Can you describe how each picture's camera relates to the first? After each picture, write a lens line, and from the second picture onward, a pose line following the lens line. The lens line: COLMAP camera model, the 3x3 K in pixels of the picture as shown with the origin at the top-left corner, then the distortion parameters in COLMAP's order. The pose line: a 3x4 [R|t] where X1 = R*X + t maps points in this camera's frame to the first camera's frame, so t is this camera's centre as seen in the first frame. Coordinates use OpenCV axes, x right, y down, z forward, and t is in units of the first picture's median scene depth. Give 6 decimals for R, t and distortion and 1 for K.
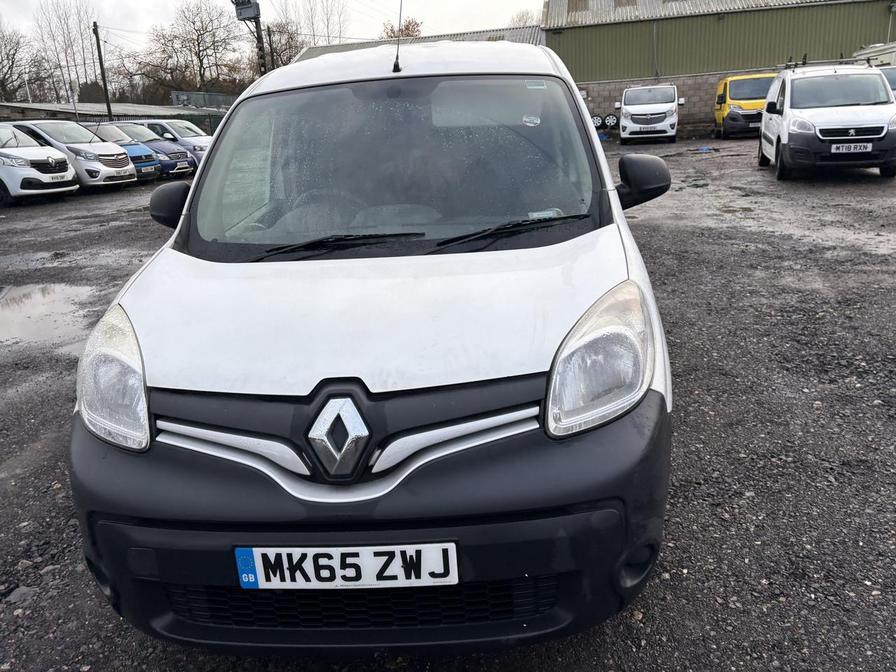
lens RADIAL K [[667.4, 0, 452.7], [0, 667.4, 331.7], [0, 0, 1]] dist [0.044421, -0.046622]
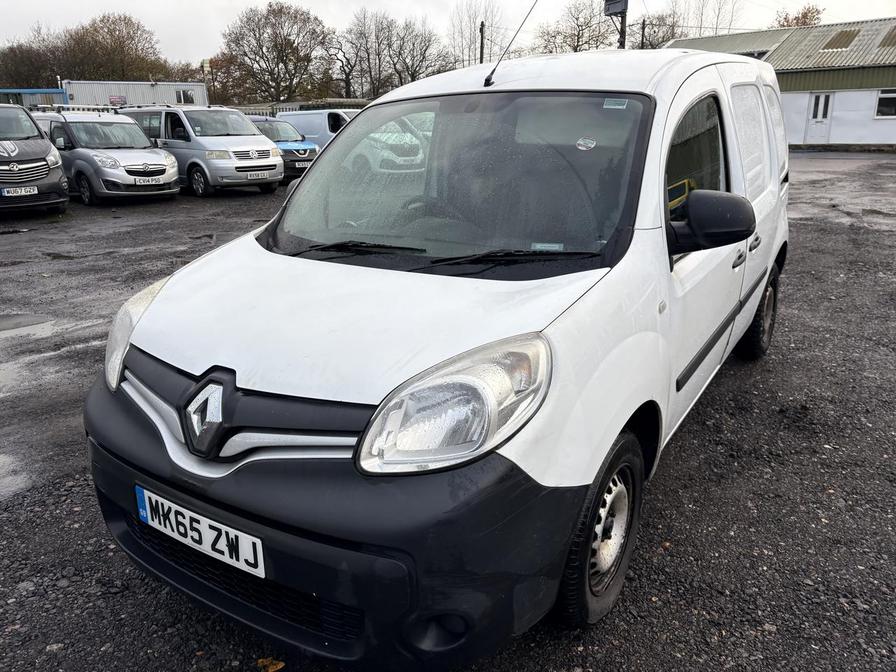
lens RADIAL K [[667.4, 0, 444.1], [0, 667.4, 334.3], [0, 0, 1]] dist [0.044421, -0.046622]
pose [[0.864486, 0.188893, -0.465815, 0.669760], [-0.183185, 0.981367, 0.057989, -0.119782], [0.468089, 0.035199, 0.882980, 0.169250]]
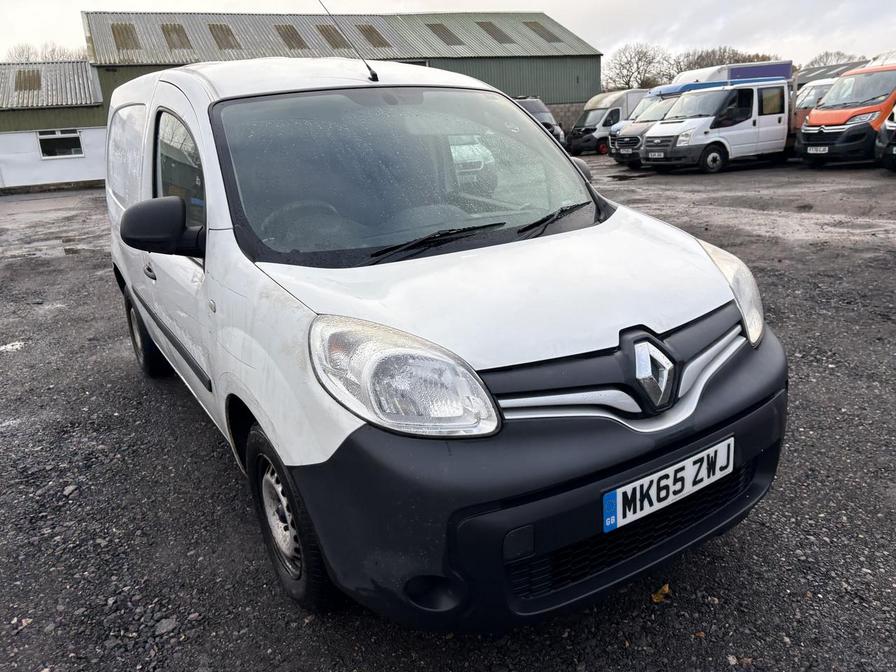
lens RADIAL K [[667.4, 0, 455.3], [0, 667.4, 342.0], [0, 0, 1]] dist [0.044421, -0.046622]
pose [[0.809457, -0.162385, 0.564279, -1.065970], [0.189281, 0.981861, 0.011031, 0.024171], [-0.555834, 0.097878, 0.825511, 0.218528]]
